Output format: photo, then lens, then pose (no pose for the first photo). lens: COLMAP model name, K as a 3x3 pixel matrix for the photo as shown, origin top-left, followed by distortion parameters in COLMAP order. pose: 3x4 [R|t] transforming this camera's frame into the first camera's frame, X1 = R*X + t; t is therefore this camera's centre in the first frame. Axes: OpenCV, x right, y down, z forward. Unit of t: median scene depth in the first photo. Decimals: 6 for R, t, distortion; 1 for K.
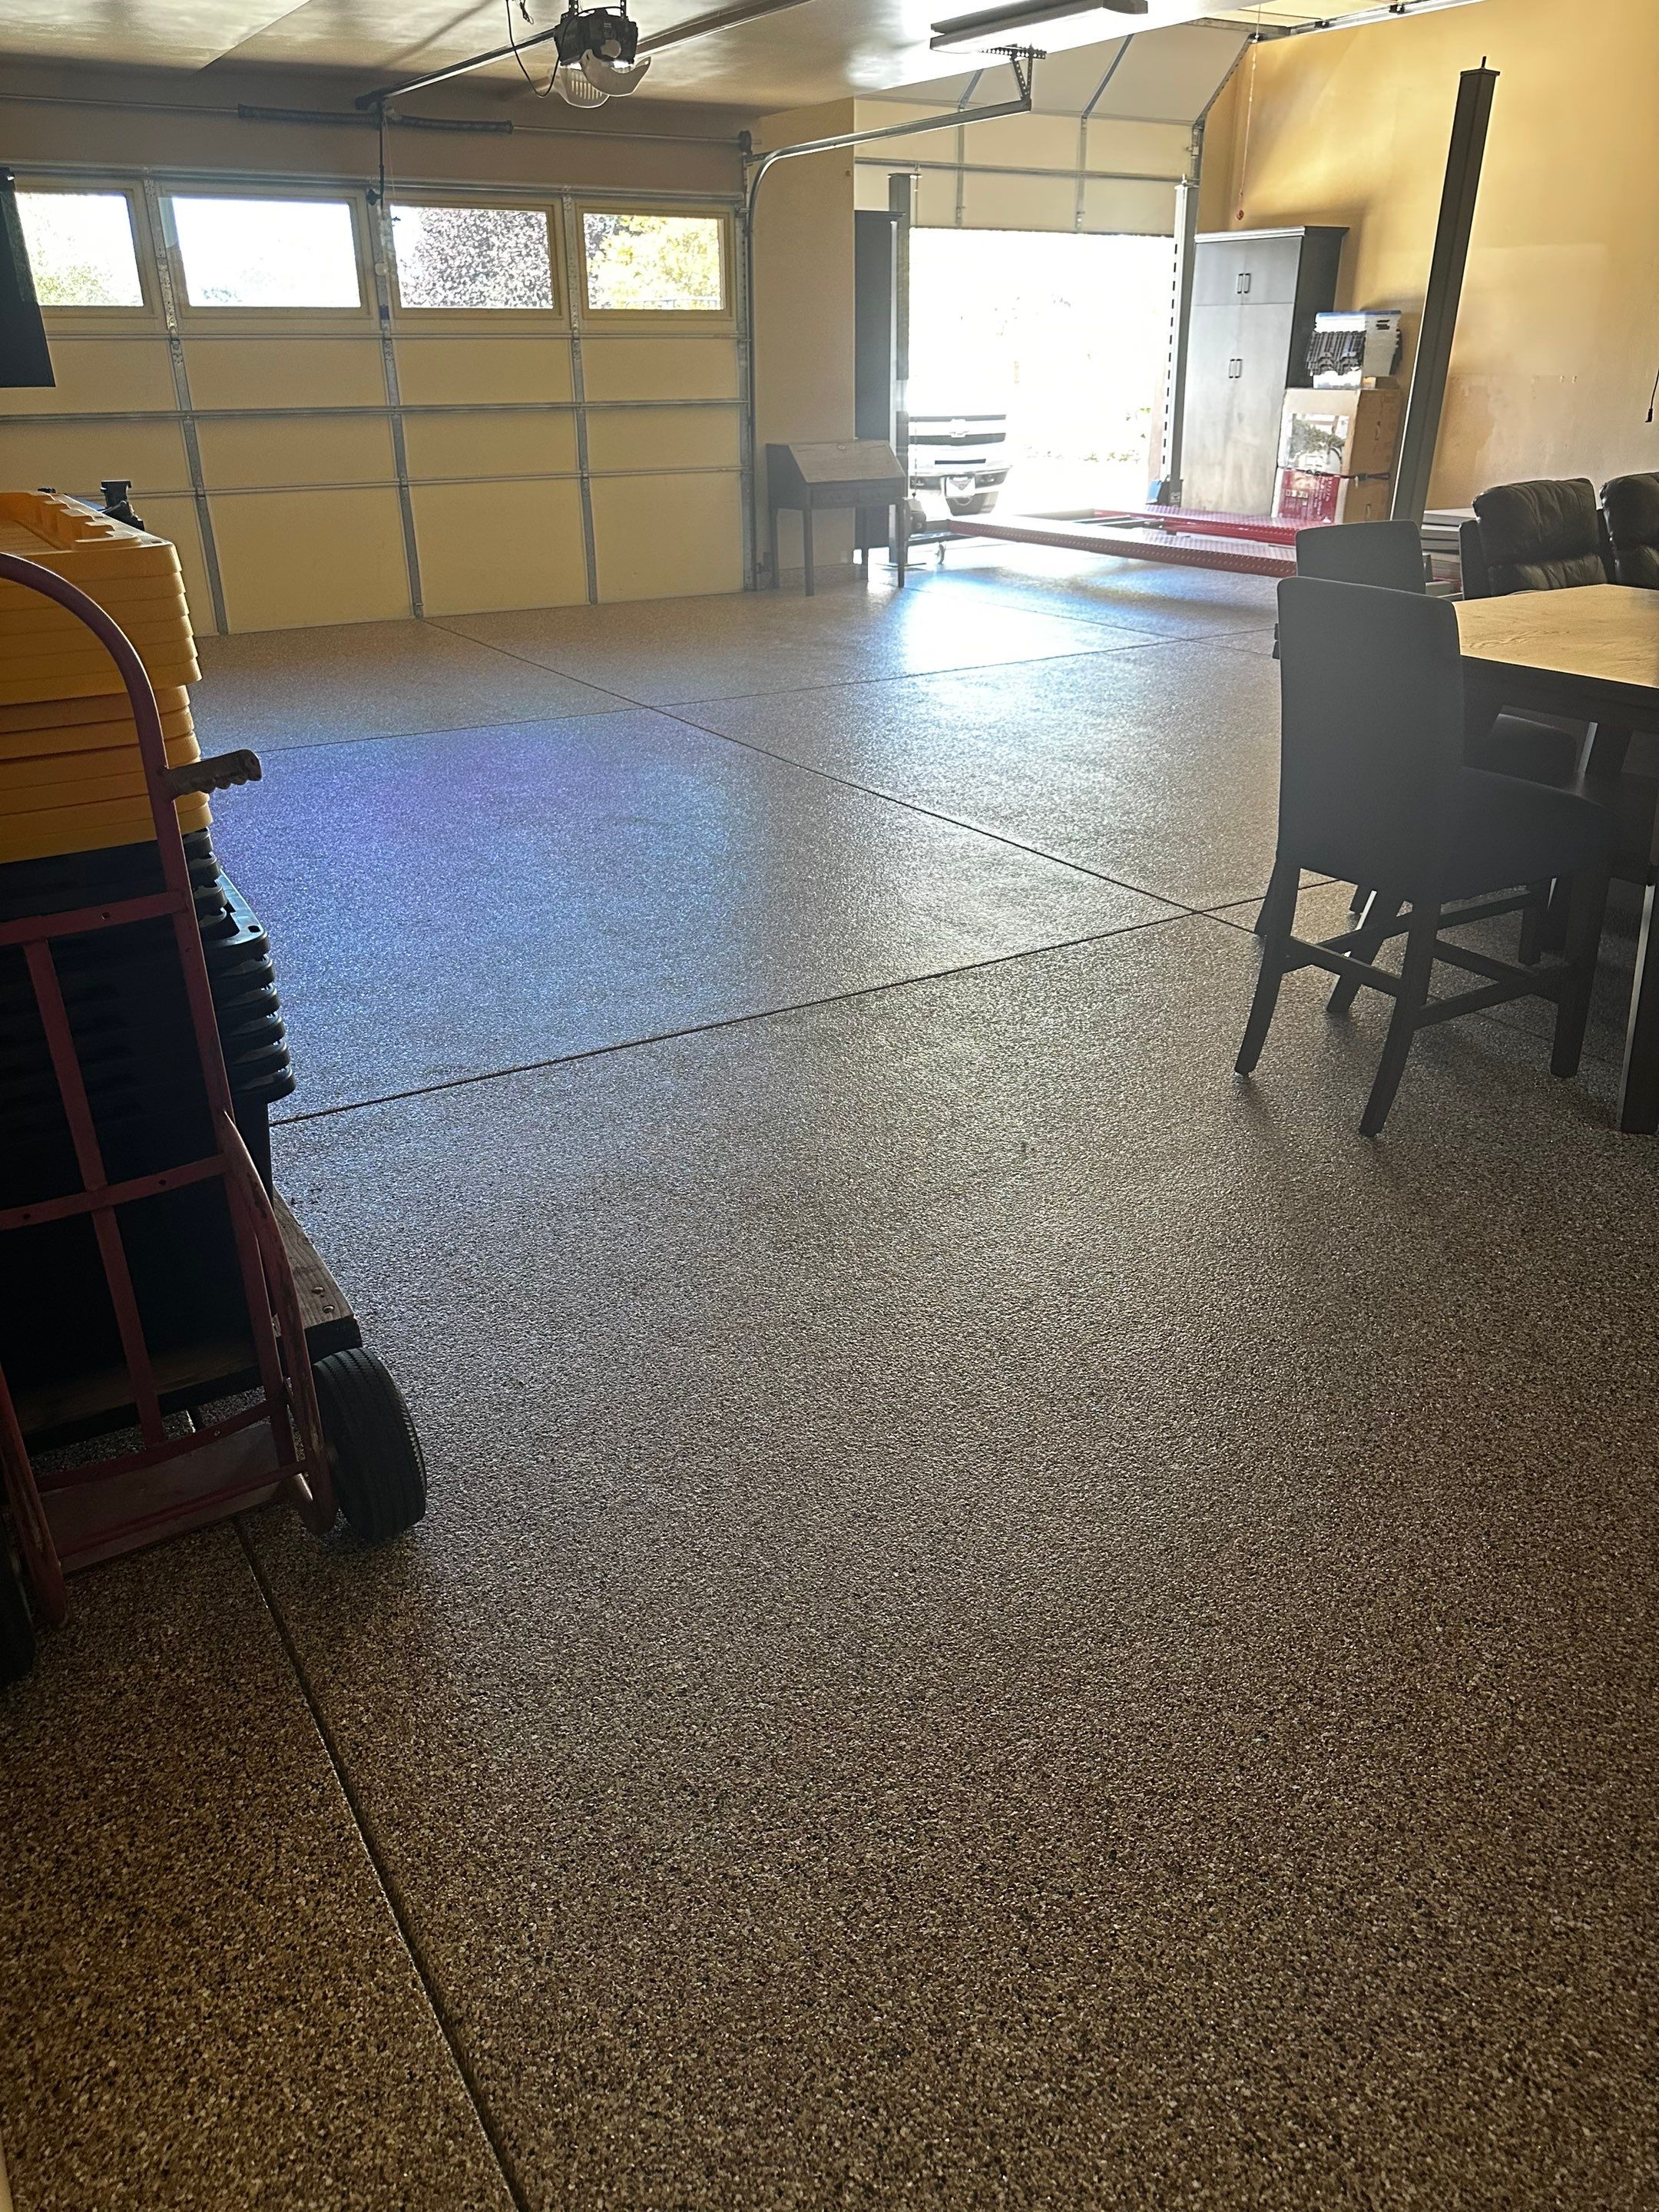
lens RADIAL K [[1505.5, 0, 829.5], [0, 1505.5, 1106.0], [0, 0, 1]] dist [0.073154, -0.067889]
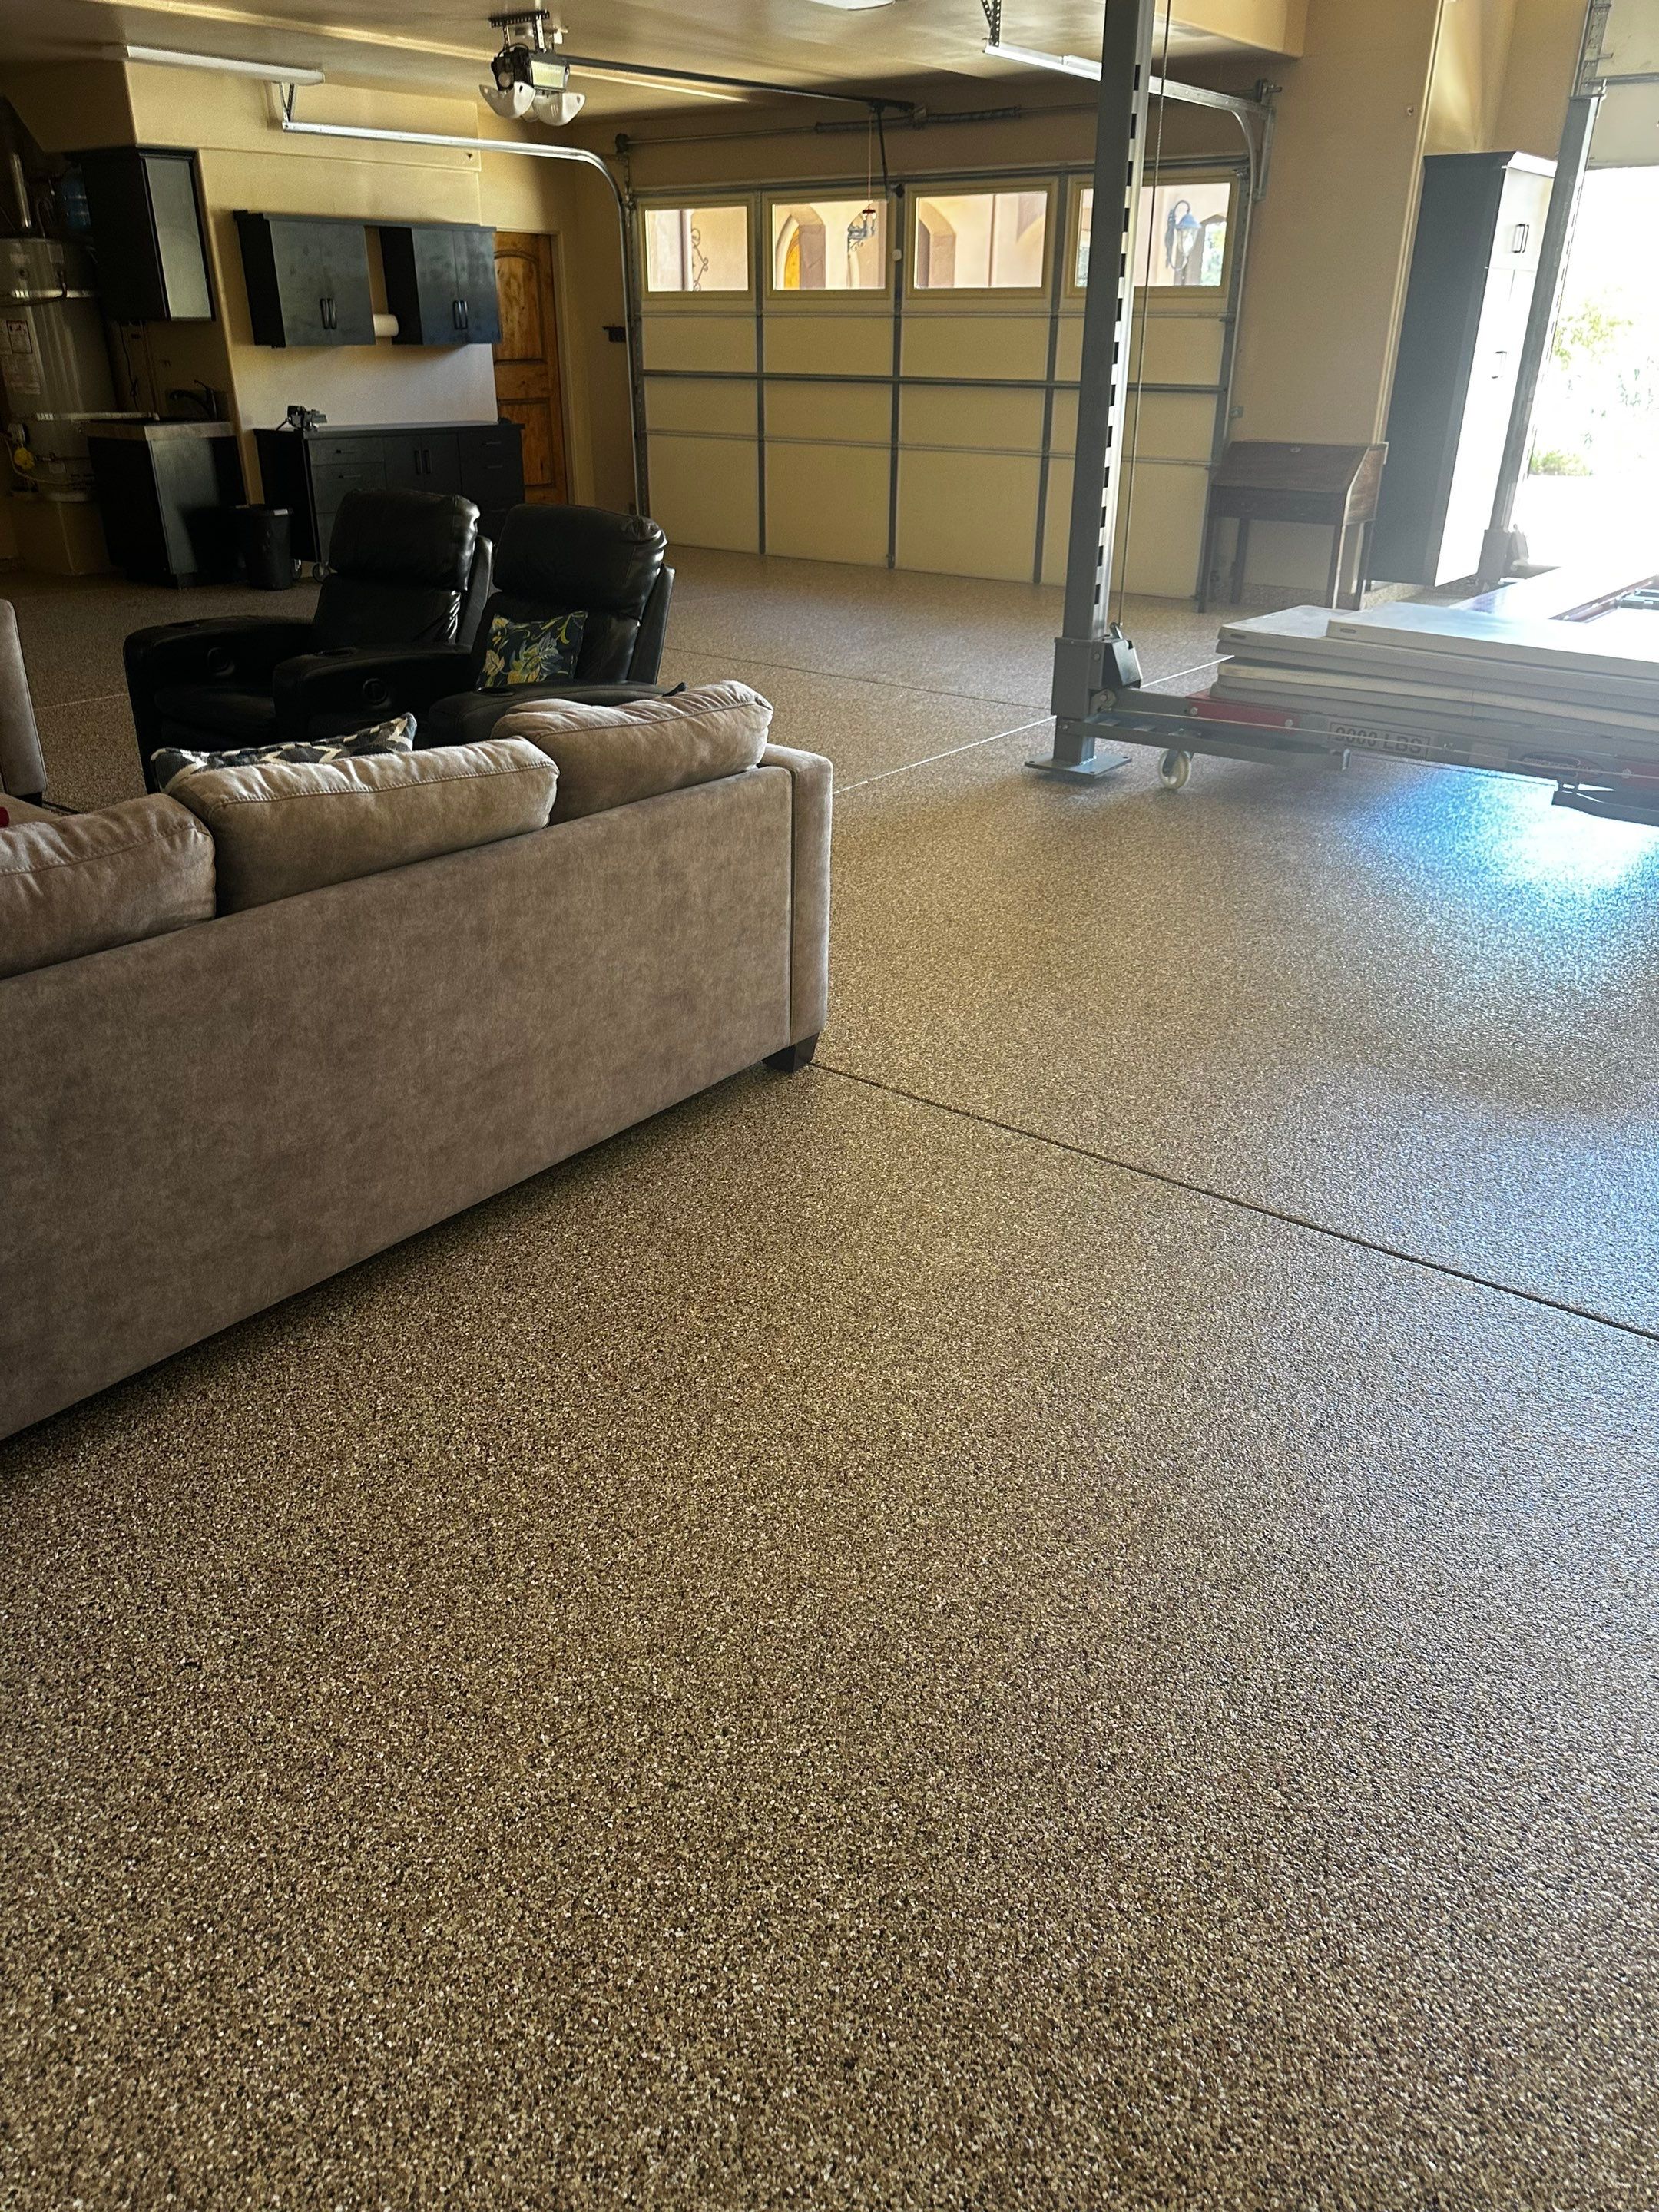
lens RADIAL K [[1516.2, 0, 805.6], [0, 1516.2, 1099.4], [0, 0, 1]] dist [0.079417, -0.081558]
pose [[0.381205, 0.425551, -0.820725, 0.894374], [-0.413658, 0.872447, 0.260236, -0.273126], [0.826783, 0.240297, 0.508614, 0.521173]]
